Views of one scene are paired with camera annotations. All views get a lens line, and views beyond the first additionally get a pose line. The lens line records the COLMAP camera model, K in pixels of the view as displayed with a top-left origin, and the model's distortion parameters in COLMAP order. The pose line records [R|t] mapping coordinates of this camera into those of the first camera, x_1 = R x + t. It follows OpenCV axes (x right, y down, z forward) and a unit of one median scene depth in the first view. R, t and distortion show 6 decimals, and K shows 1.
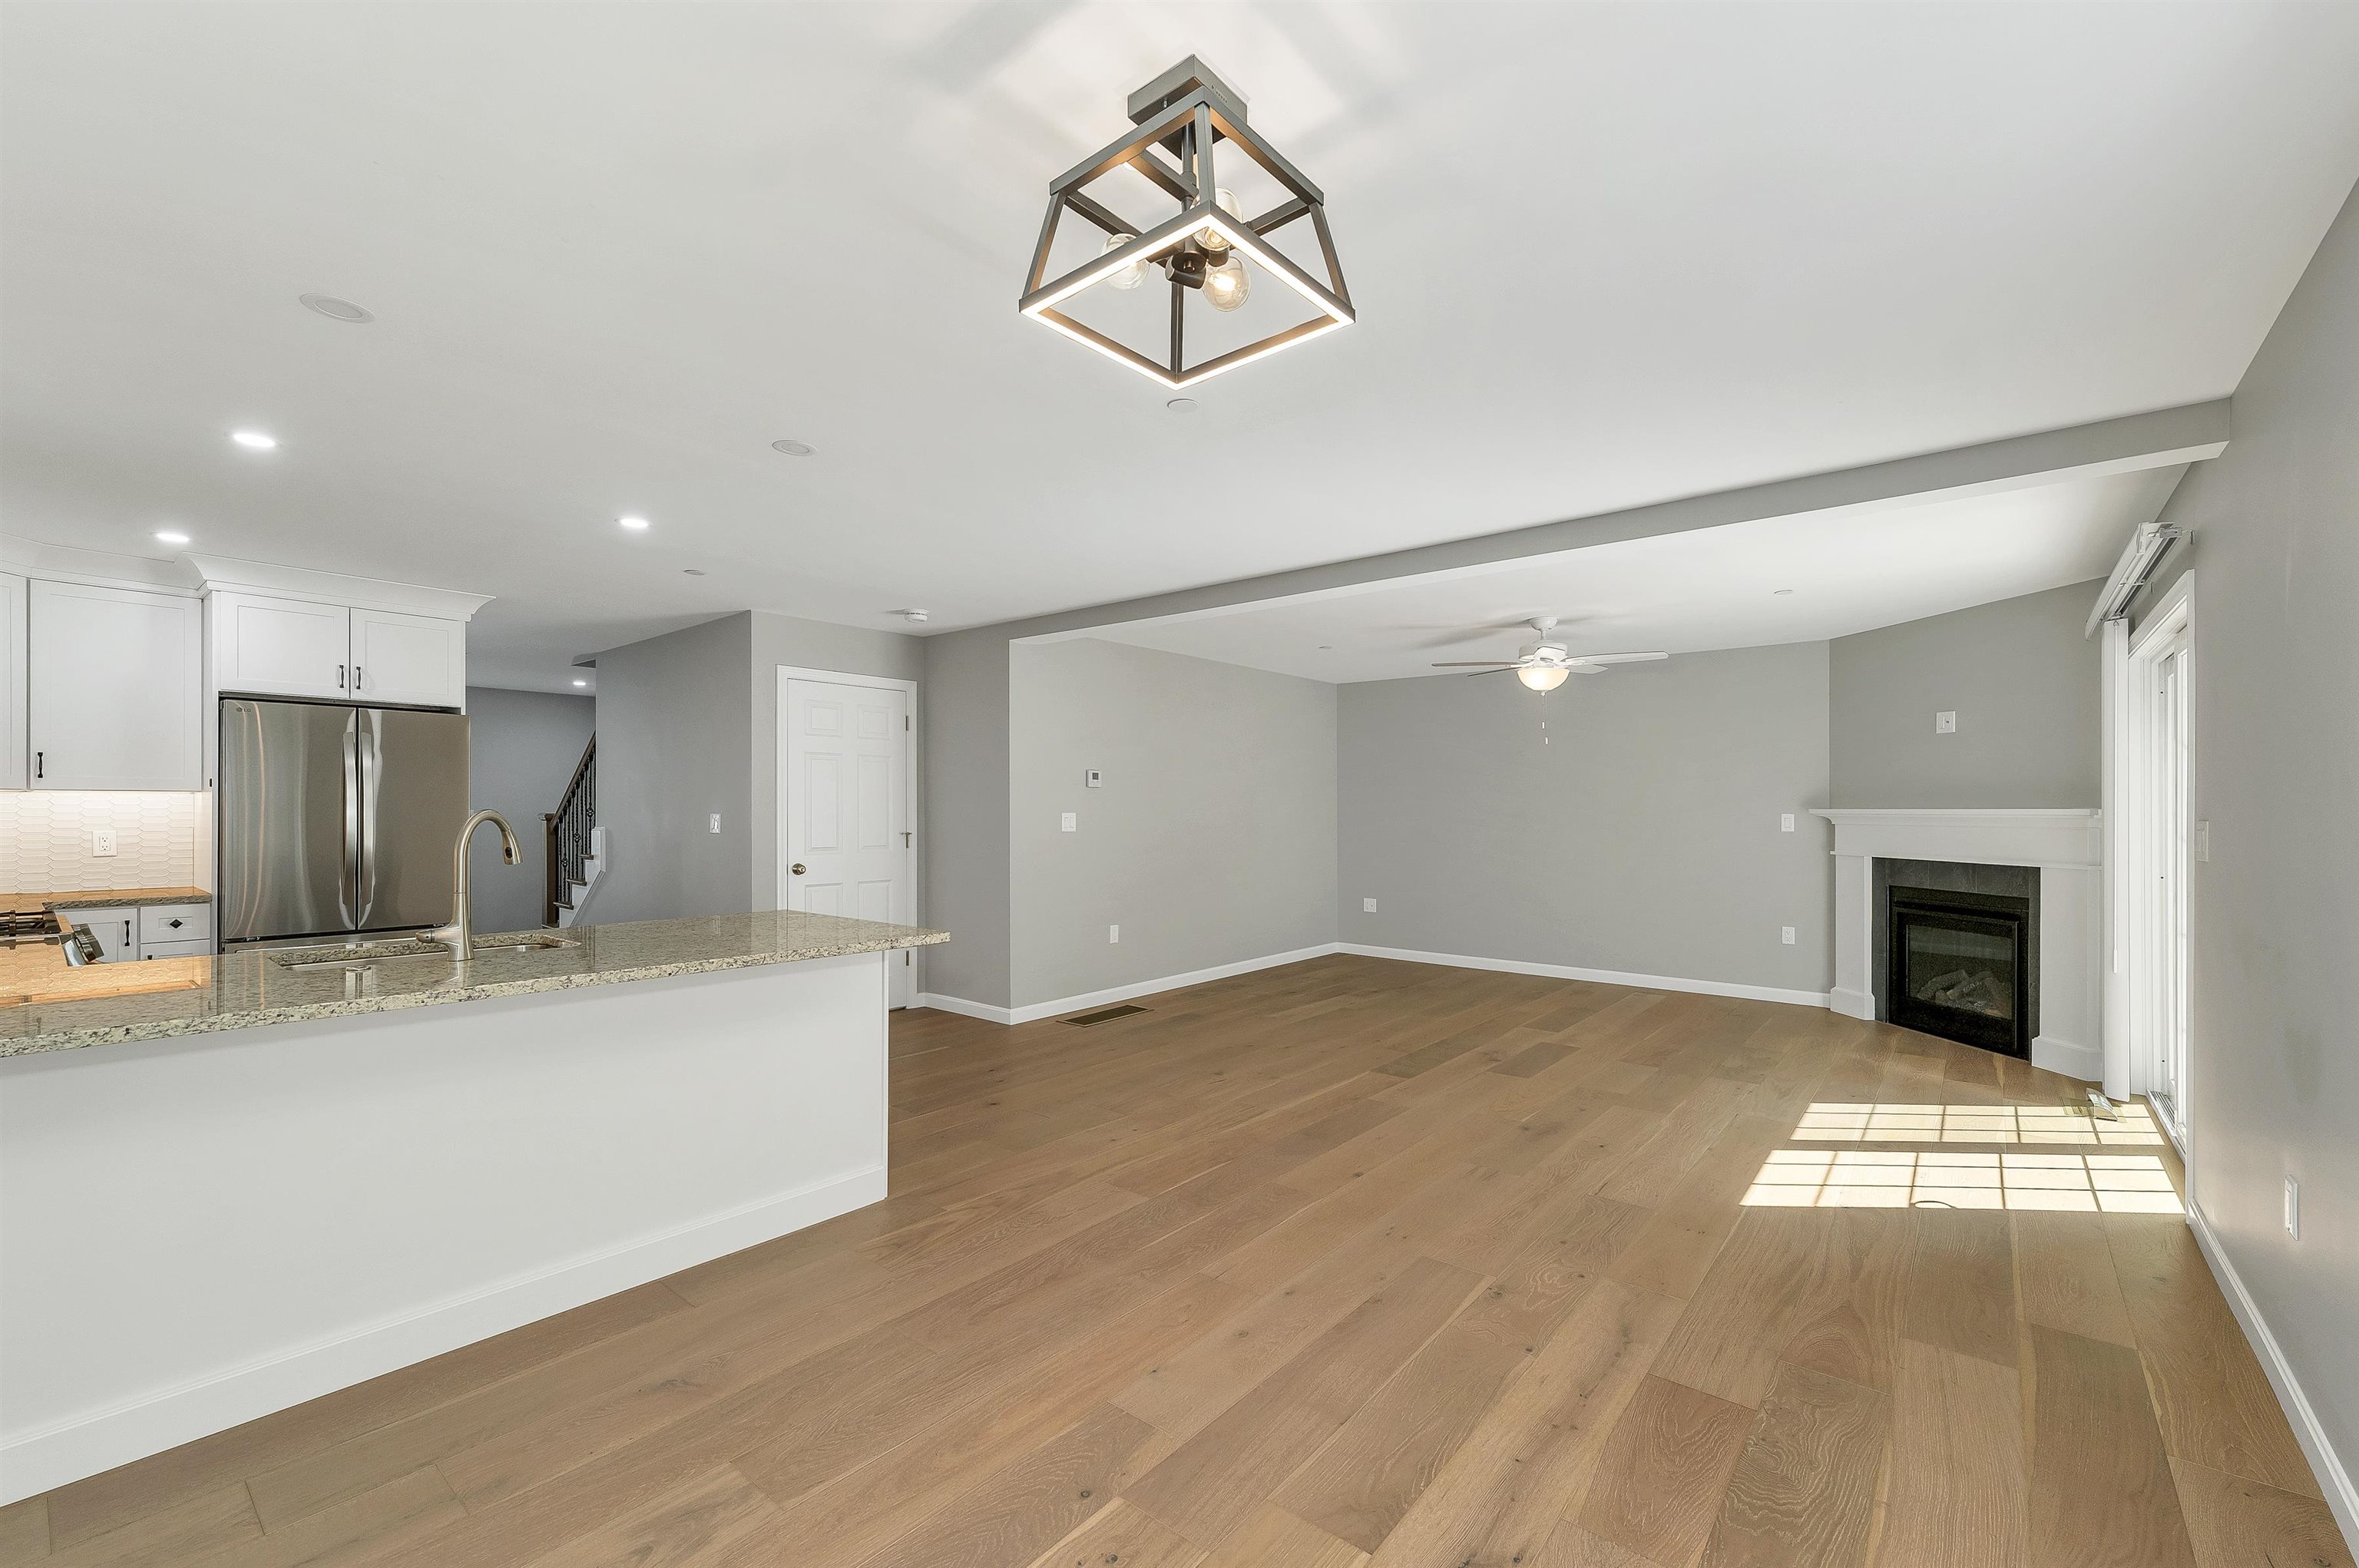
lens RADIAL K [[974.6, 0, 1171.7], [0, 974.6, 803.9], [0, 0, 1]] dist [0.002125, 0.000098]
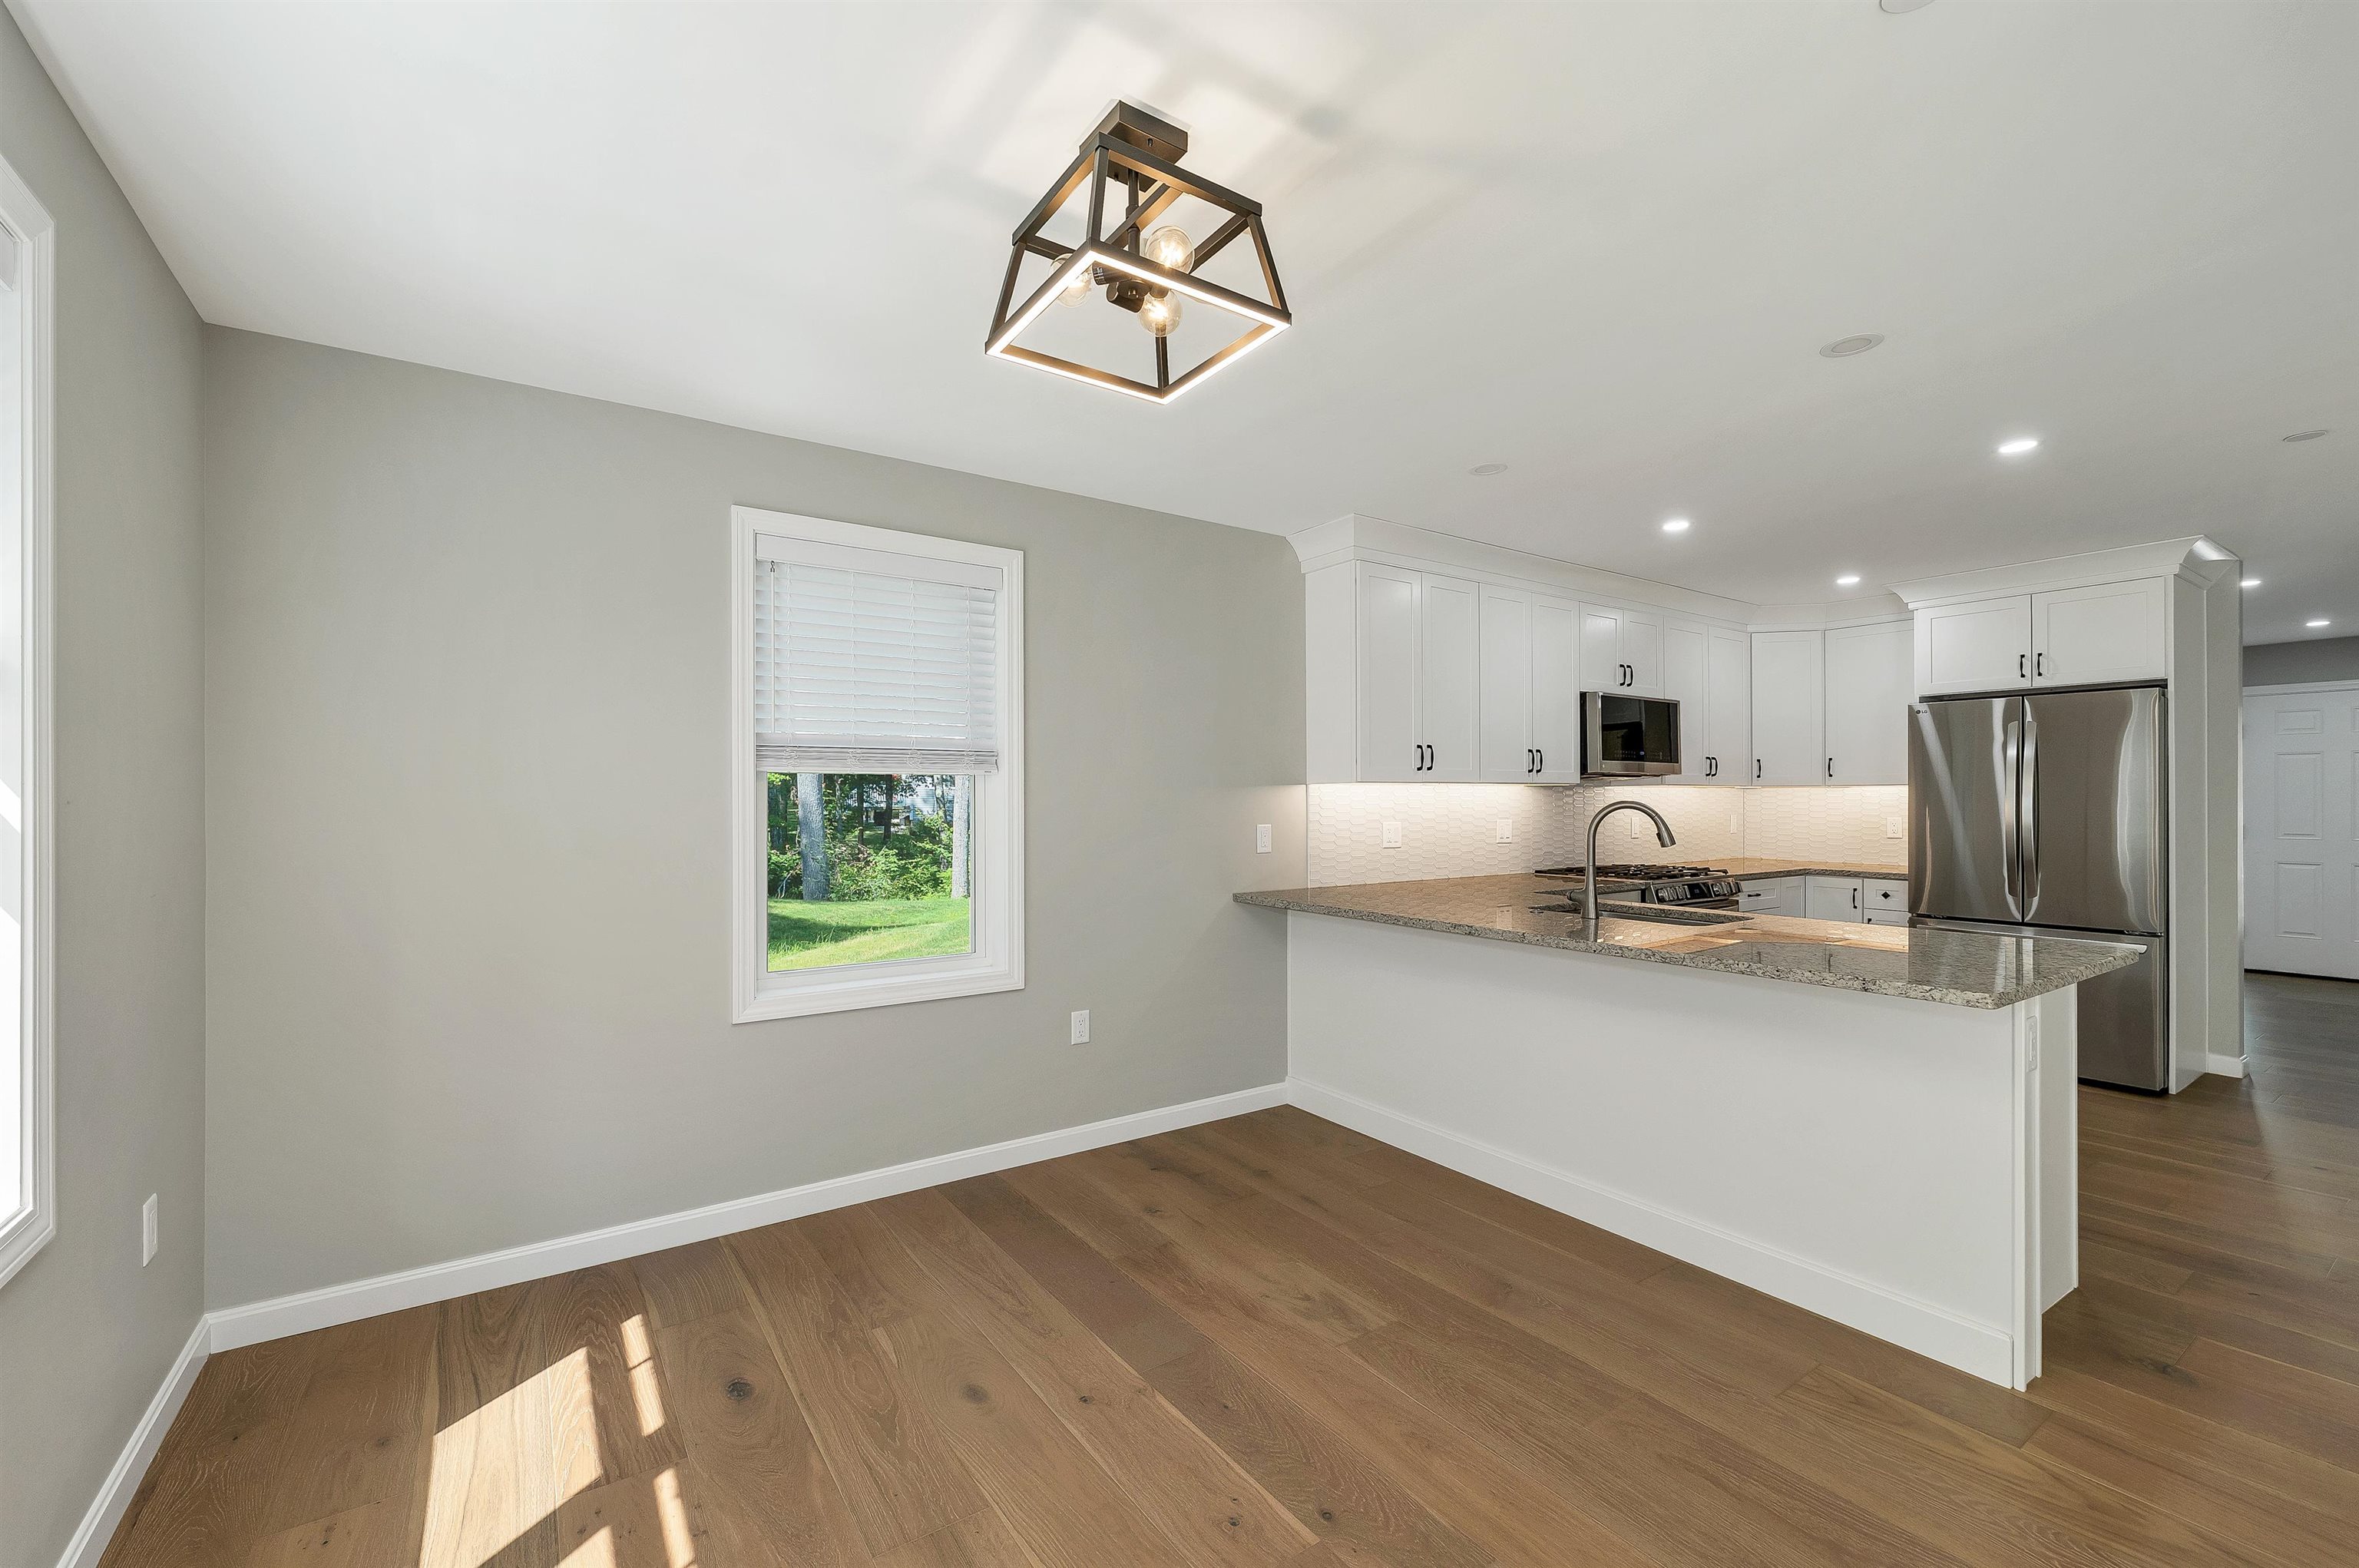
lens RADIAL K [[974.6, 0, 1171.7], [0, 974.6, 803.9], [0, 0, 1]] dist [0.002125, 0.000098]
pose [[-0.276127, 0.001120, -0.961120, 0.327607], [0.007325, 0.999973, -0.000939, 0.004023], [0.961093, -0.007300, -0.276128, 0.422521]]
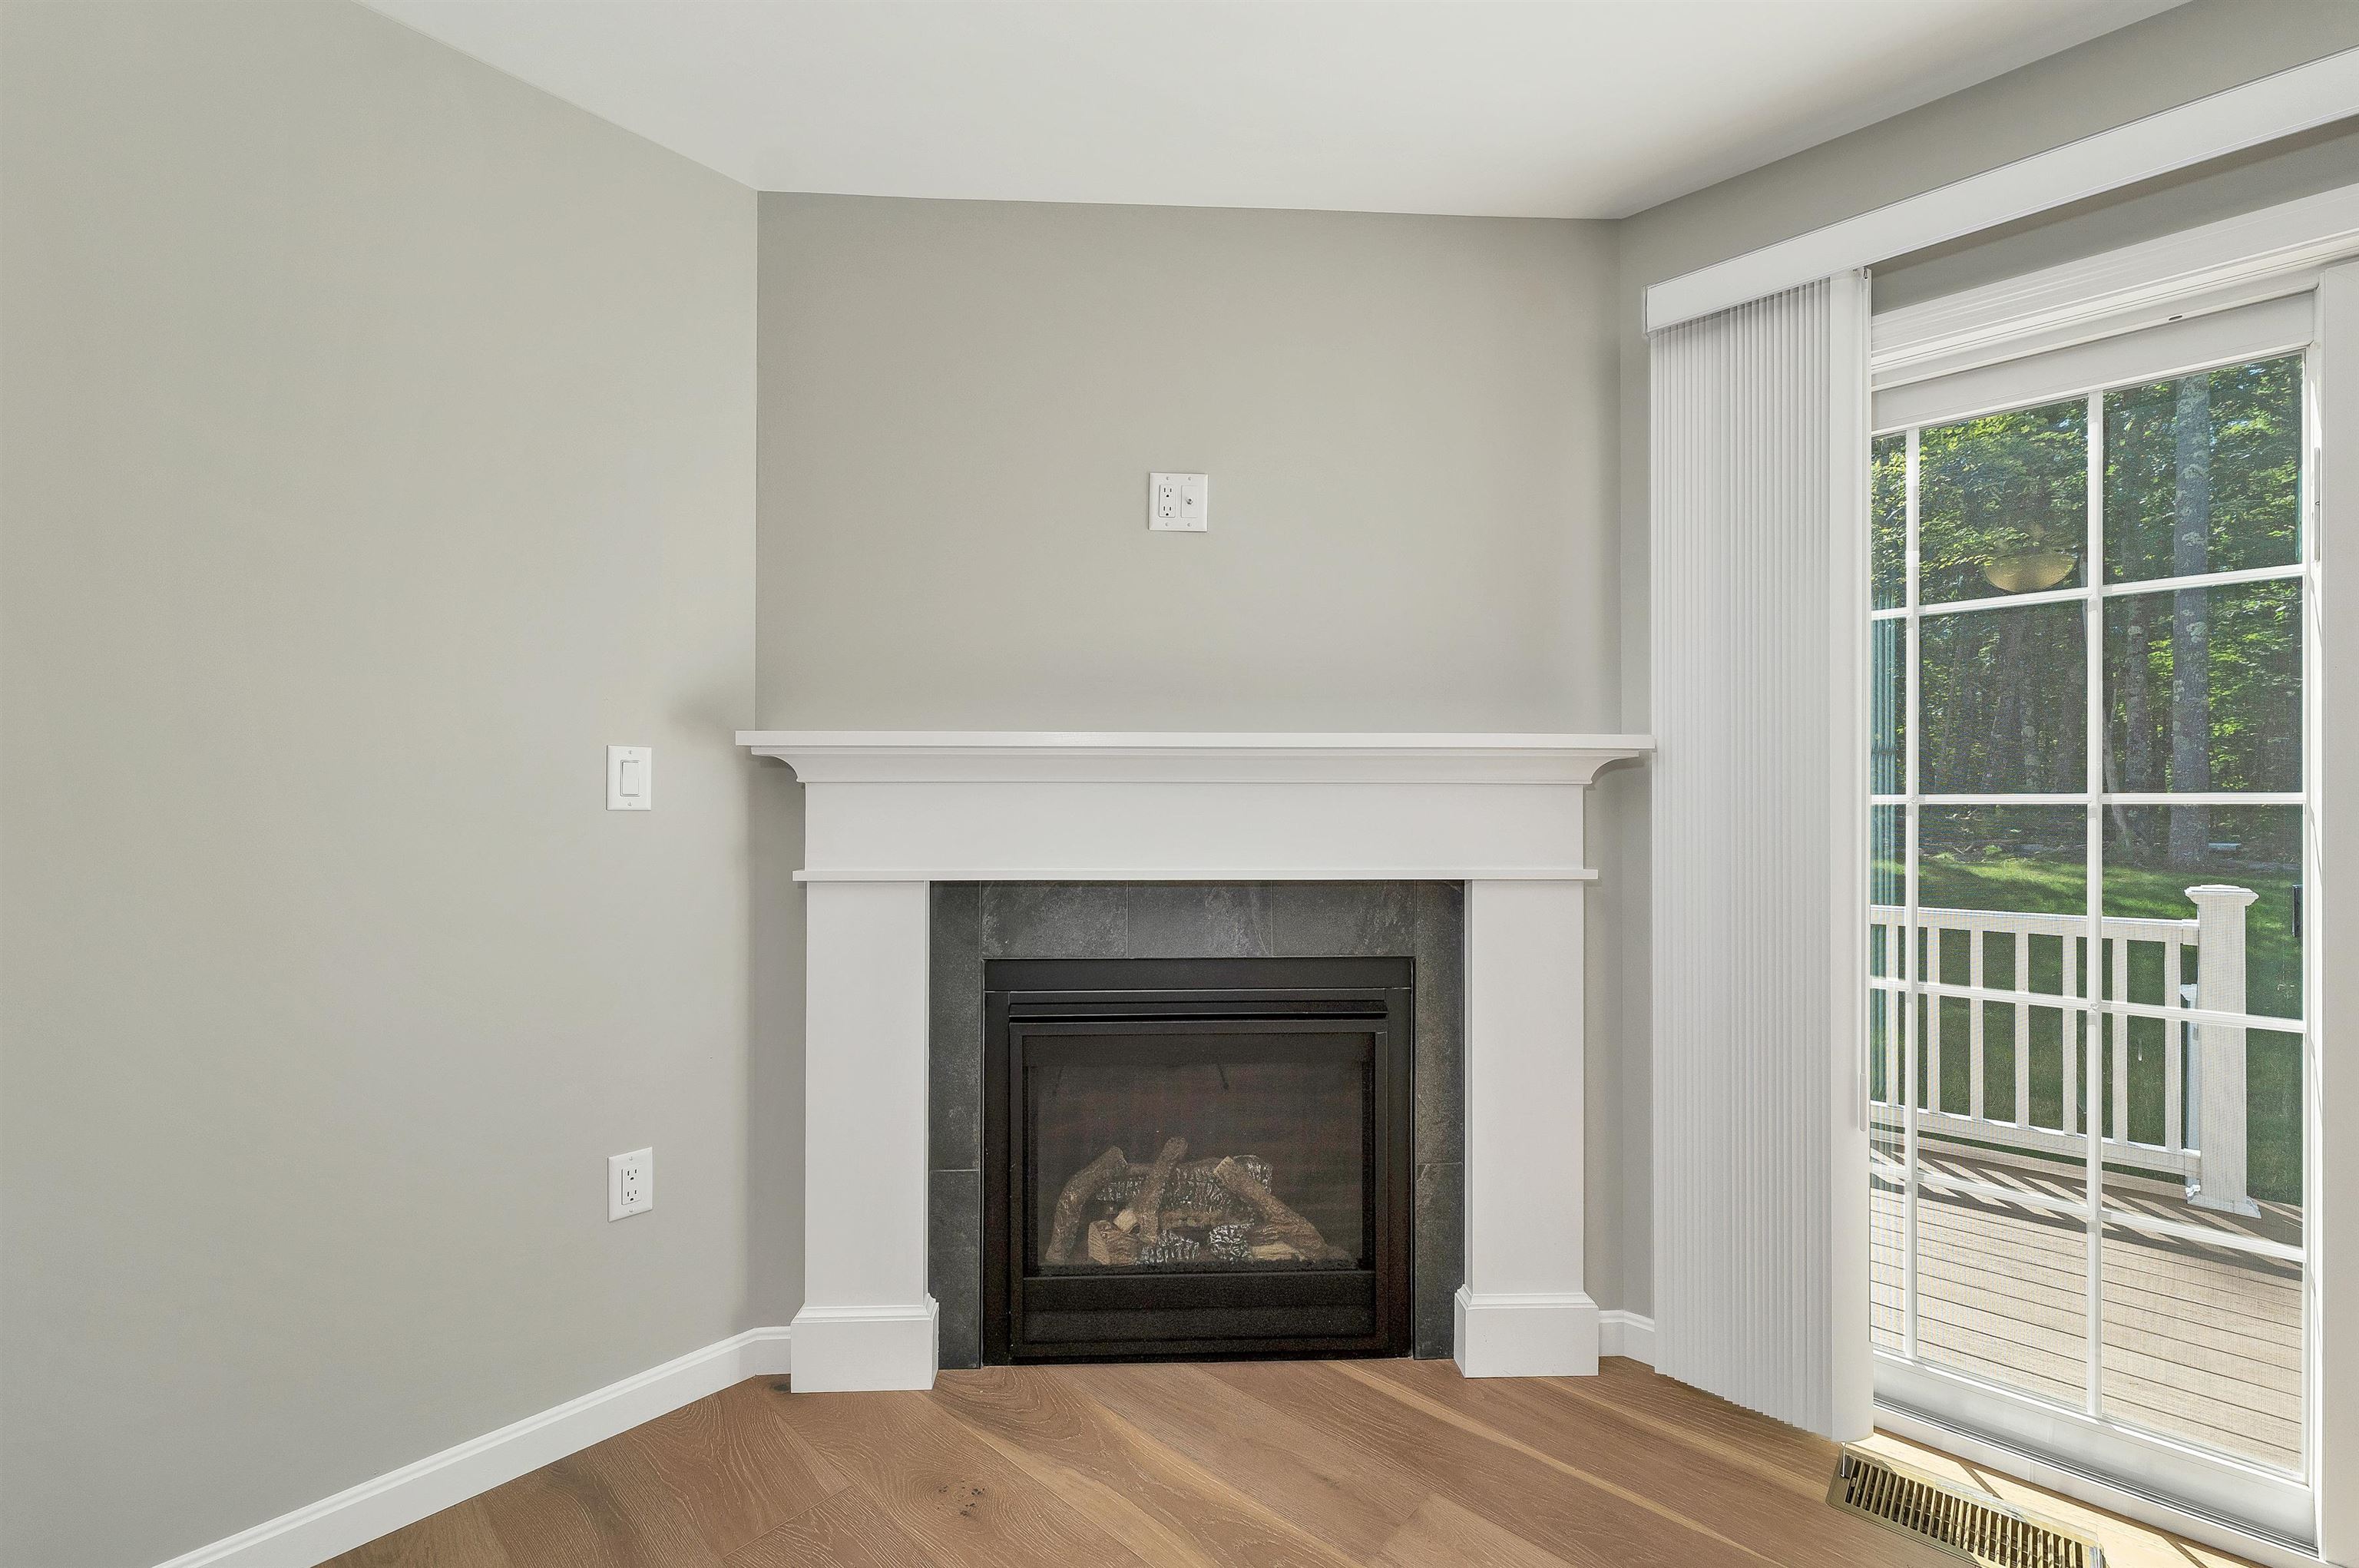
lens RADIAL K [[974.6, 0, 1171.7], [0, 974.6, 803.9], [0, 0, 1]] dist [0.002125, 0.000098]
pose [[0.041439, -0.001885, 0.999139, 0.480285], [-0.007830, 0.999967, 0.002212, 0.033582], [-0.999110, -0.007915, 0.041423, 1.112267]]
